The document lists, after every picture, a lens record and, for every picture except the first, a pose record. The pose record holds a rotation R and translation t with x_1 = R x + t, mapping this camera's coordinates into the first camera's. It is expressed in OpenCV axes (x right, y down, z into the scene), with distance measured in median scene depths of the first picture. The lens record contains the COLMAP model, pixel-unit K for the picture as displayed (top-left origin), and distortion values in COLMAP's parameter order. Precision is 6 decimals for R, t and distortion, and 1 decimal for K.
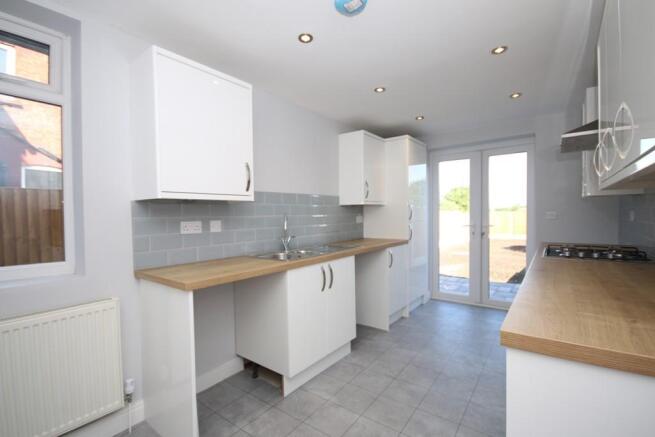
lens RADIAL K [[297.9, 0, 326.6], [0, 297.9, 218.1], [0, 0, 1]] dist [-0.000222, 0.000120]
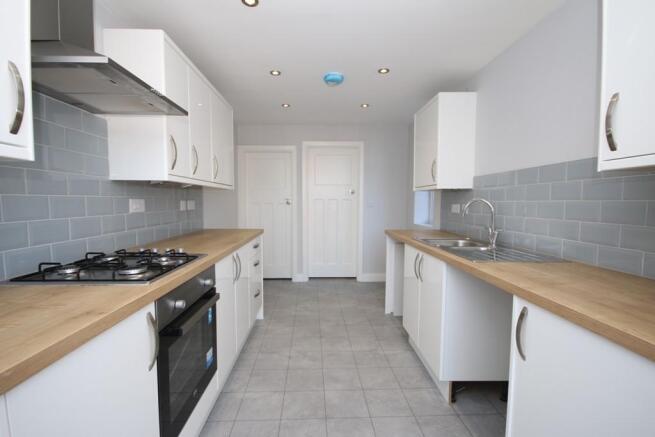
lens RADIAL K [[297.9, 0, 326.1], [0, 297.9, 217.3], [0, 0, 1]] dist [-0.000222, 0.000120]
pose [[-0.769475, 0.058908, -0.635954, 0.900462], [0.009759, 0.996706, 0.080516, -0.045487], [0.638602, 0.055748, -0.767515, 1.684560]]
